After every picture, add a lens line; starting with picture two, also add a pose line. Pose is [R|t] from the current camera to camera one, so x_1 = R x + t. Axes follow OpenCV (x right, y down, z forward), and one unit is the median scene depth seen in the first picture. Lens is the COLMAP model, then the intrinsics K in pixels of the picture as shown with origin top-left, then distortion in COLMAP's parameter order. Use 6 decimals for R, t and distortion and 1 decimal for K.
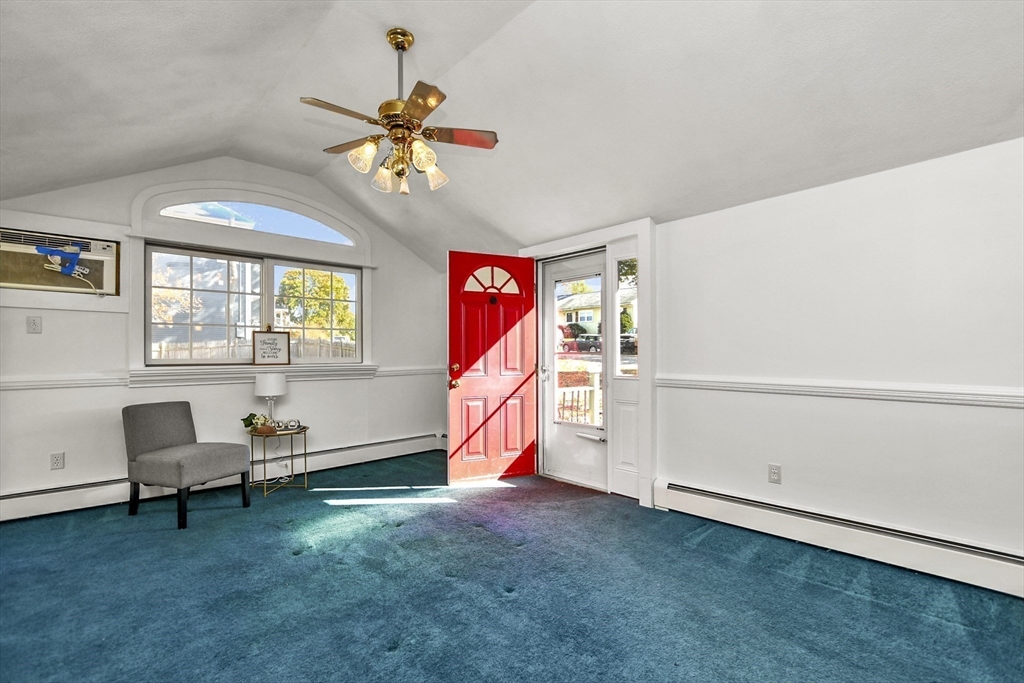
lens RADIAL K [[452.7, 0, 510.8], [0, 452.7, 342.5], [0, 0, 1]] dist [-0.000731, -0.000155]
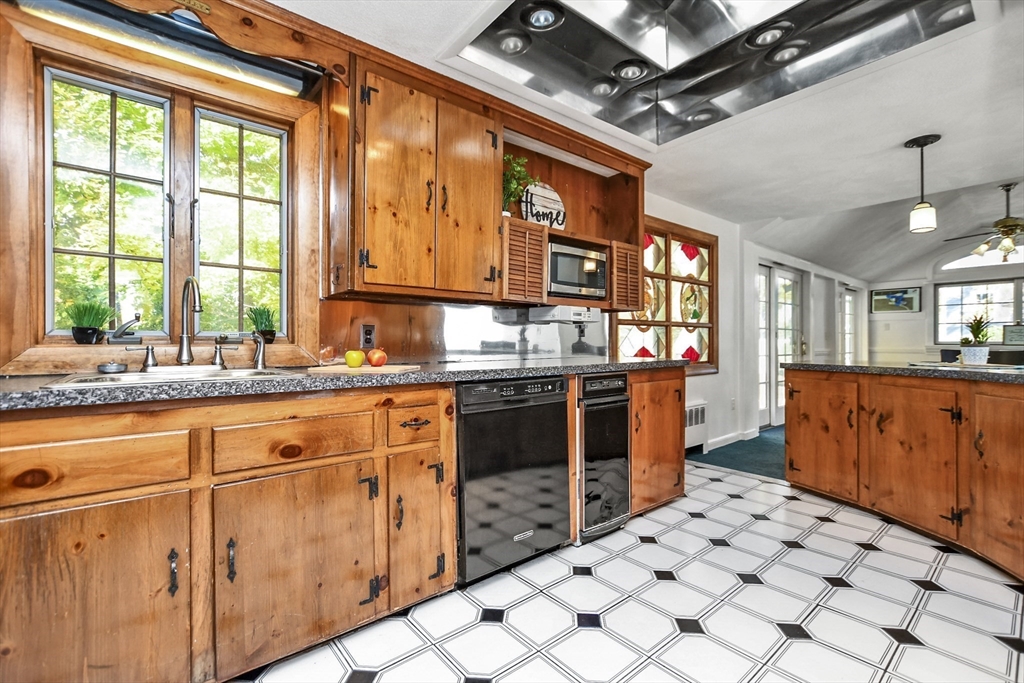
lens RADIAL K [[452.7, 0, 510.8], [0, 452.7, 341.0], [0, 0, 1]] dist [-0.000731, -0.000155]
pose [[-0.061469, -0.000209, -0.998109, 1.495312], [0.006134, 0.999981, -0.000587, 0.028360], [0.998090, -0.006159, -0.061467, -0.878988]]
